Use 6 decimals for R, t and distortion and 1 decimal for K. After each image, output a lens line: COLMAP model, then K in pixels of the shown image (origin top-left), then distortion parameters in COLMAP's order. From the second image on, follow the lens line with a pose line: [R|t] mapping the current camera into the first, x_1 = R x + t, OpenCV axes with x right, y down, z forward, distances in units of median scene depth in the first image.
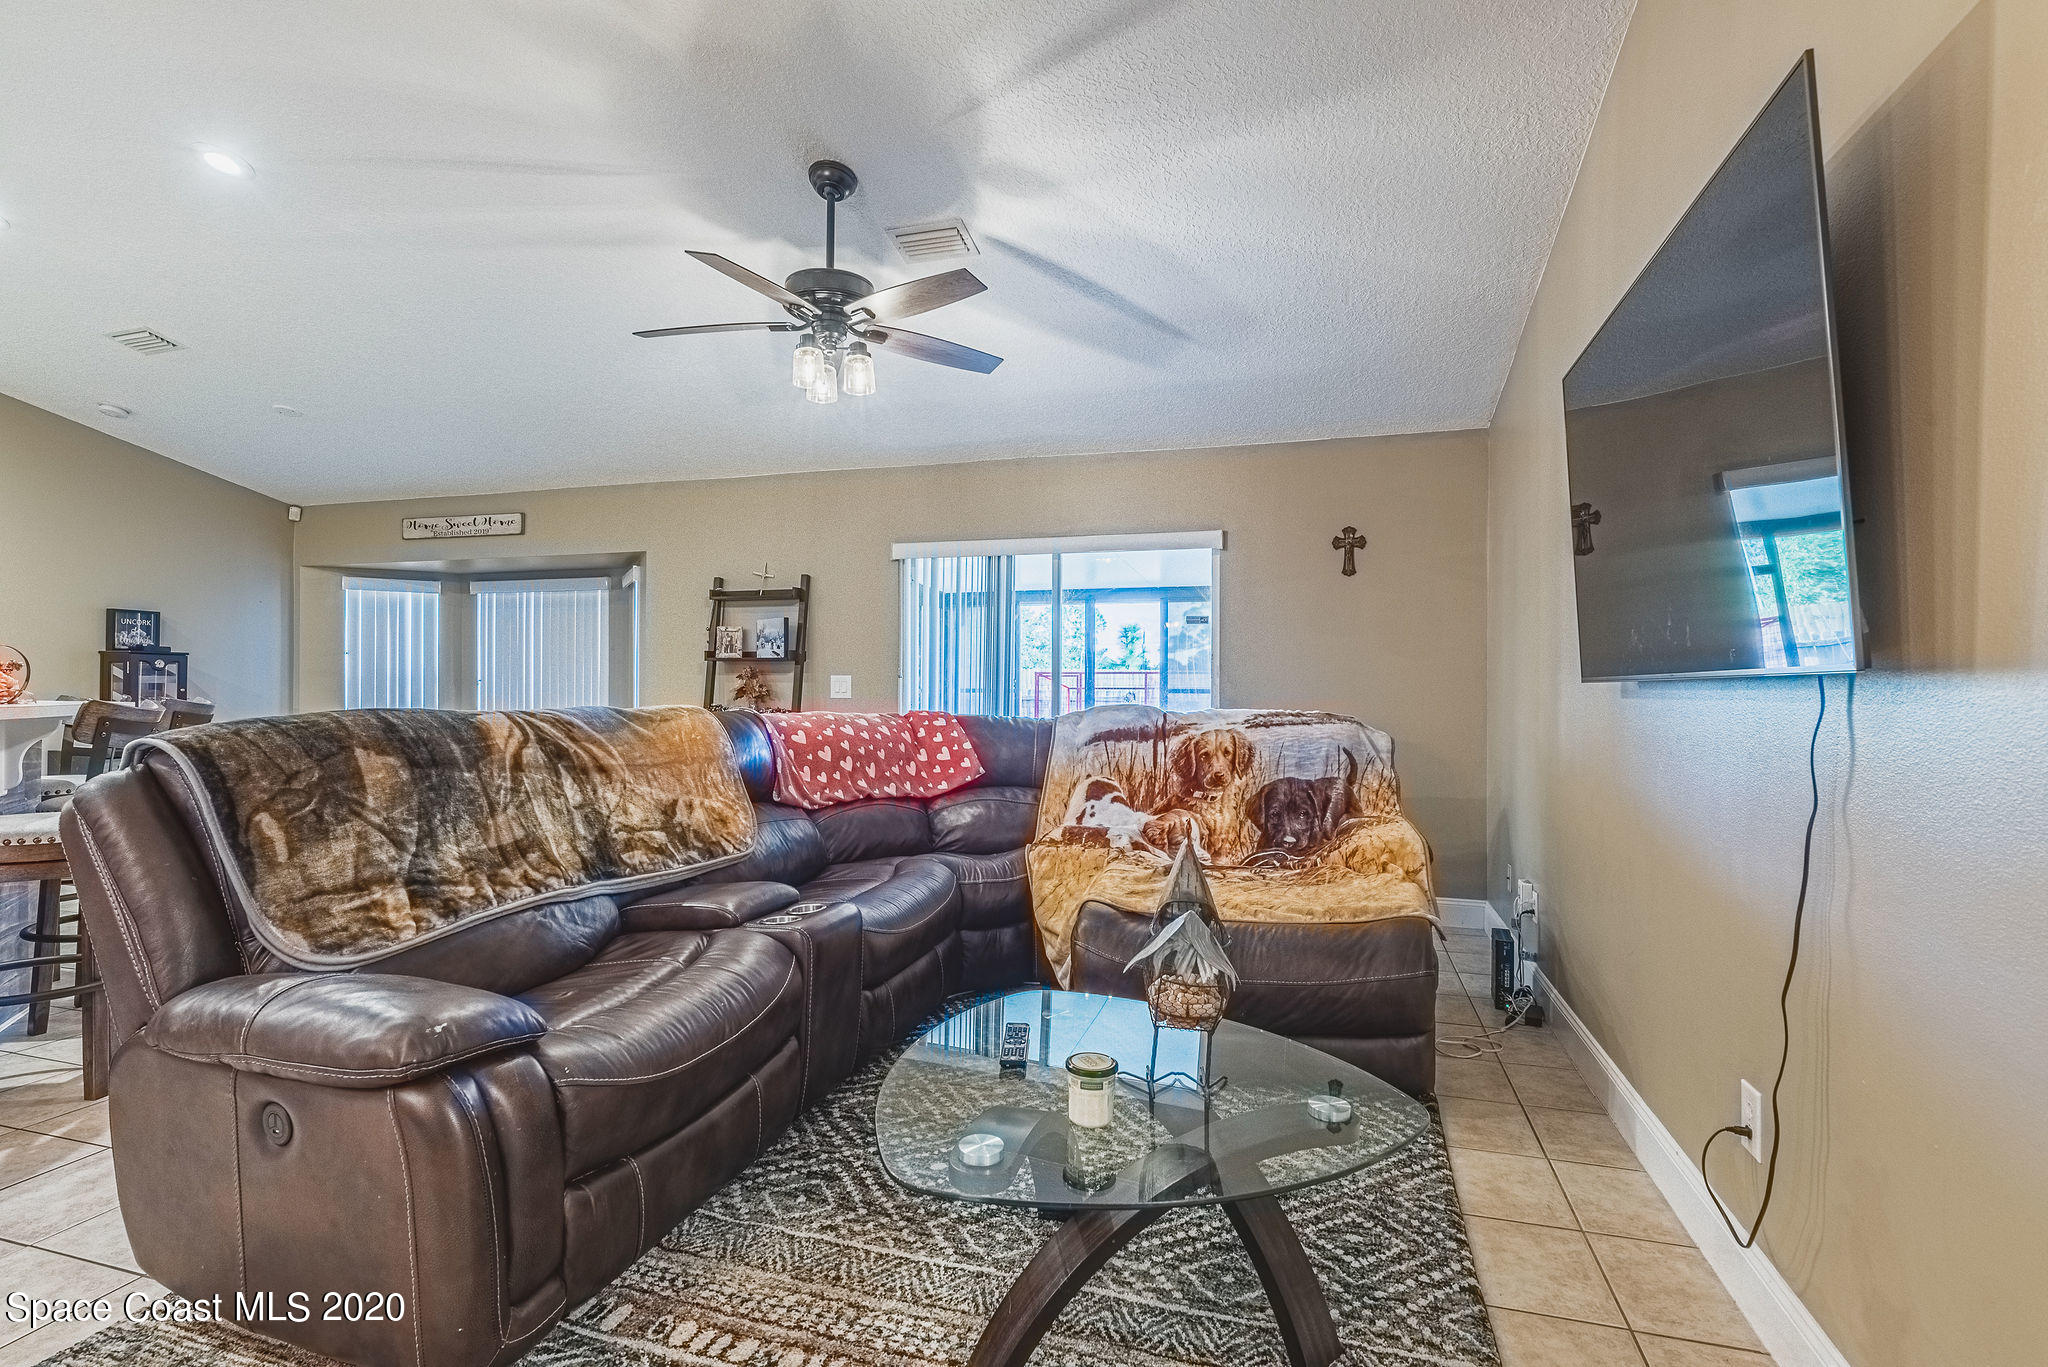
lens RADIAL K [[986.8, 0, 1022.2], [0, 986.8, 688.2], [0, 0, 1]] dist [-0.003869, -0.000412]
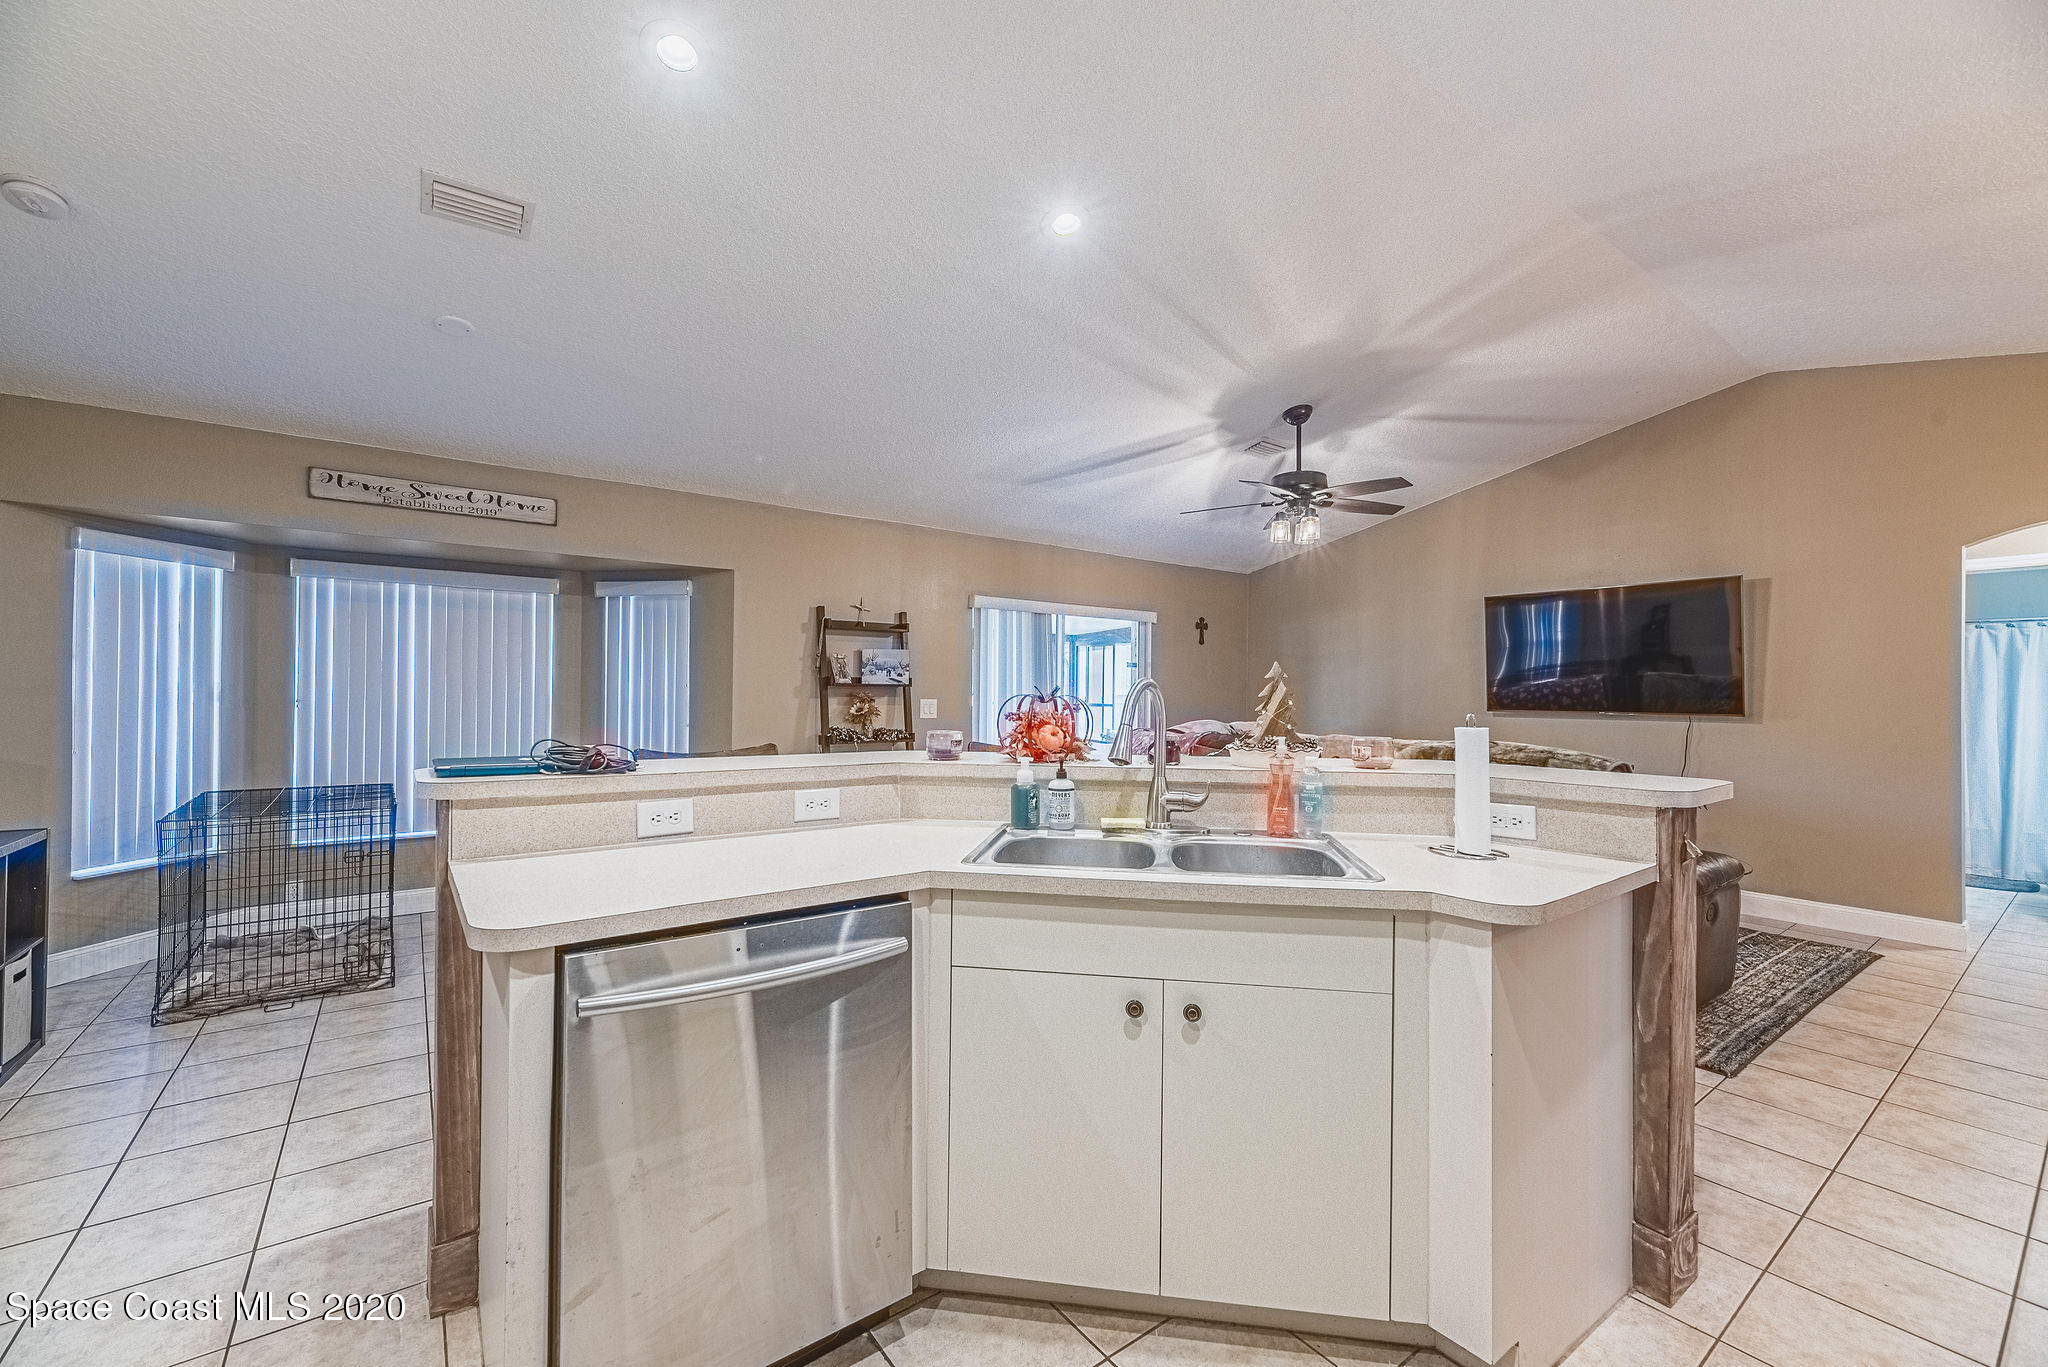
lens RADIAL K [[833.6, 0, 1021.4], [0, 833.6, 686.9], [0, 0, 1]] dist [-0.001122, 0.000295]
pose [[0.594929, 0.006530, 0.803752, -0.879986], [-0.007344, 0.999969, -0.002688, -0.024614], [-0.803745, -0.004304, 0.594958, 0.291866]]
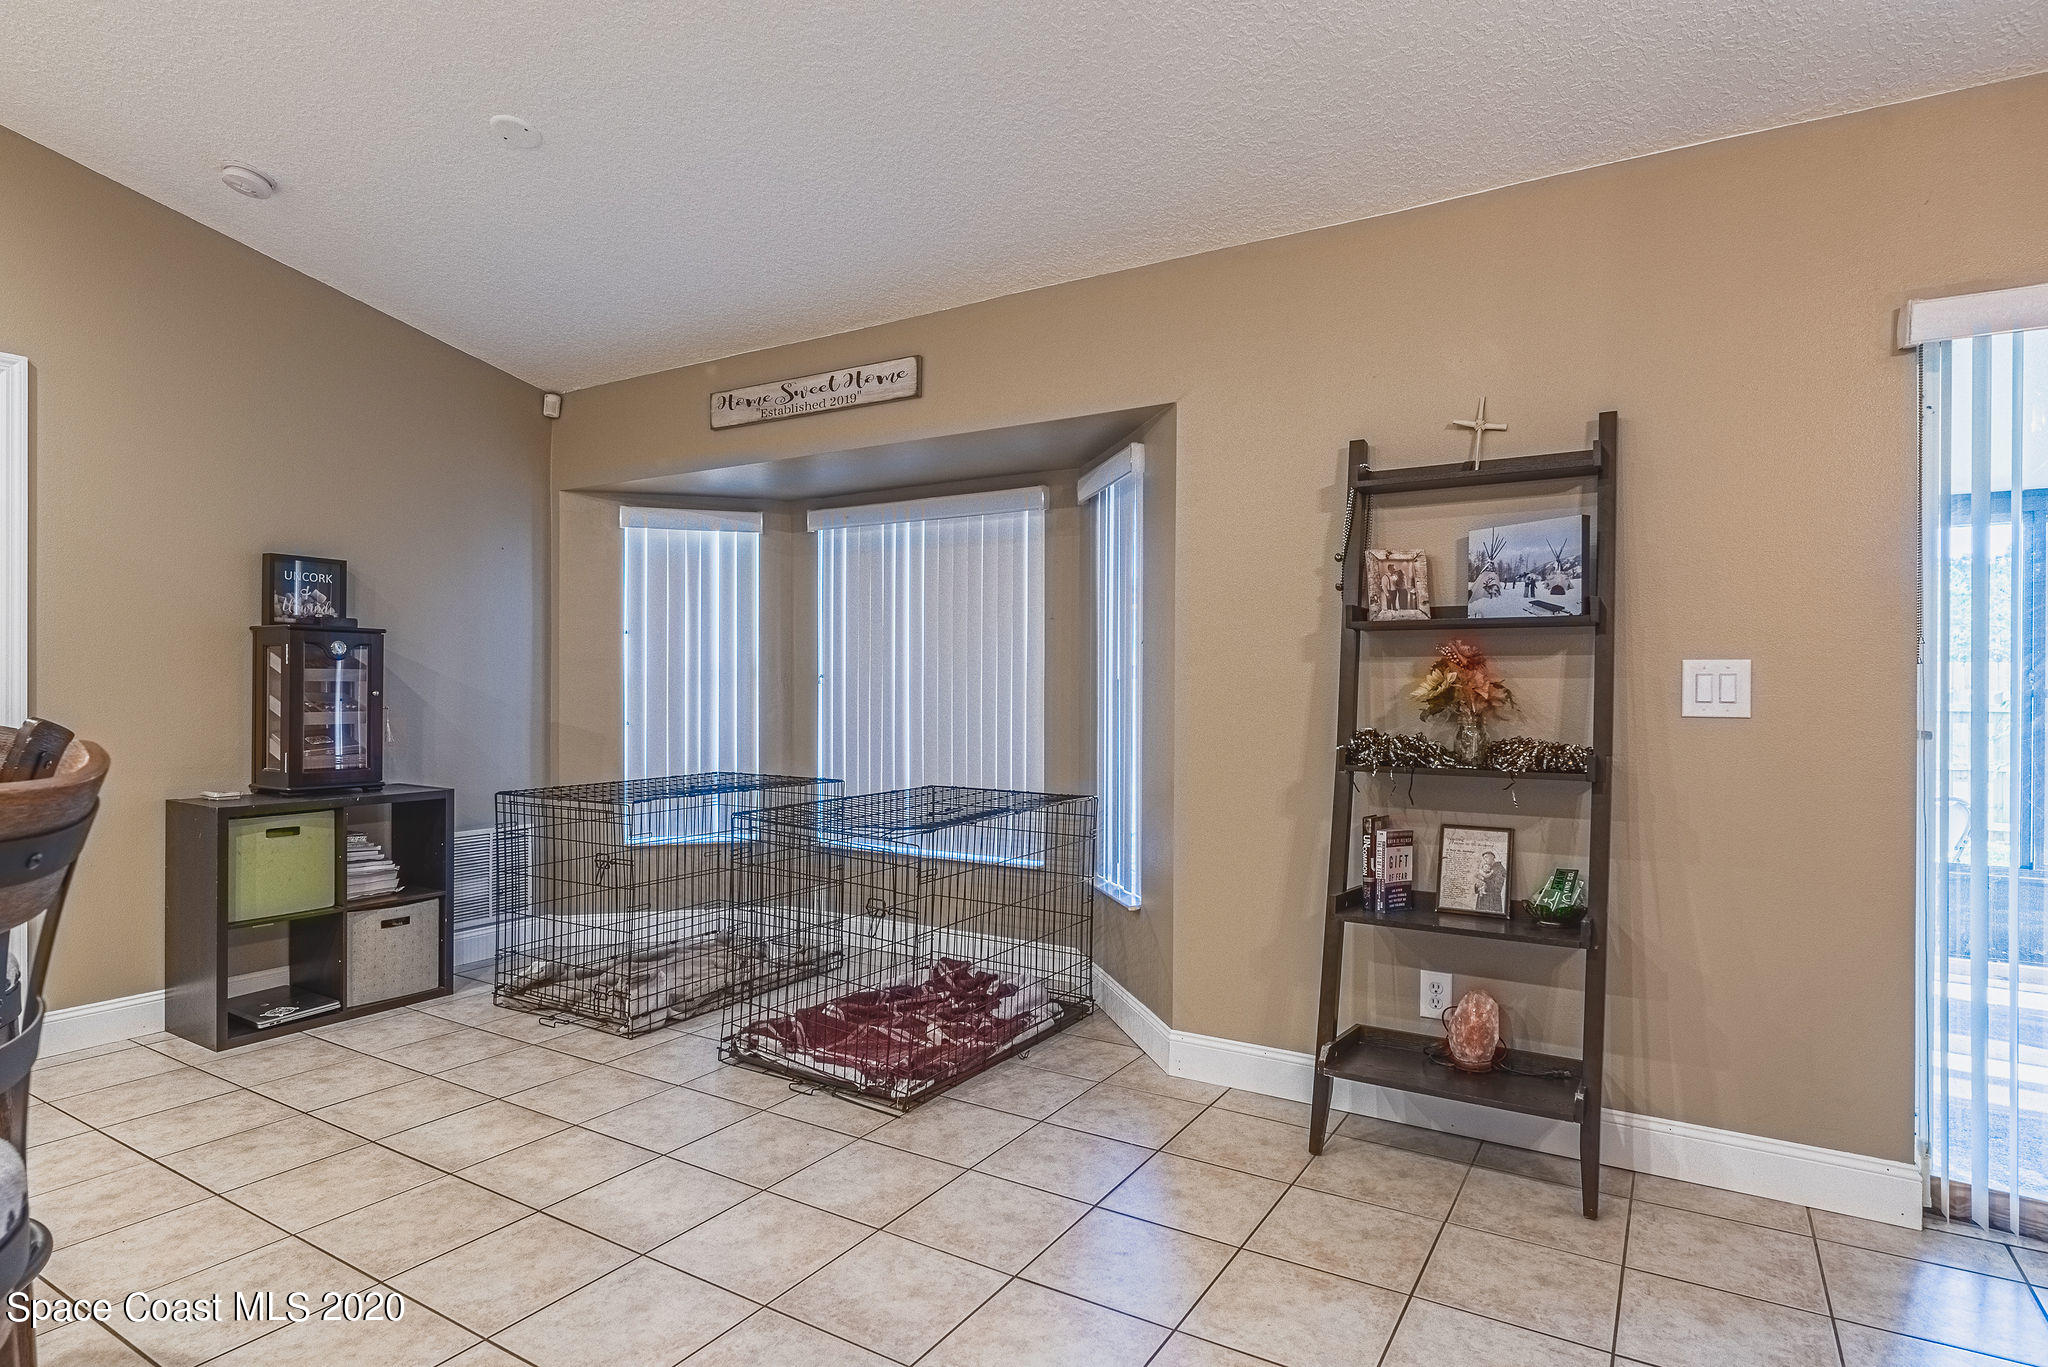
lens RADIAL K [[1094.3, 0, 1018.0], [0, 1094.3, 681.5], [0, 0, 1]] dist [-0.004119, -0.000628]
pose [[0.966160, -0.001745, -0.257936, -0.323327], [0.000992, 0.999995, -0.003048, -0.002873], [0.257940, 0.002689, 0.966157, 0.477351]]
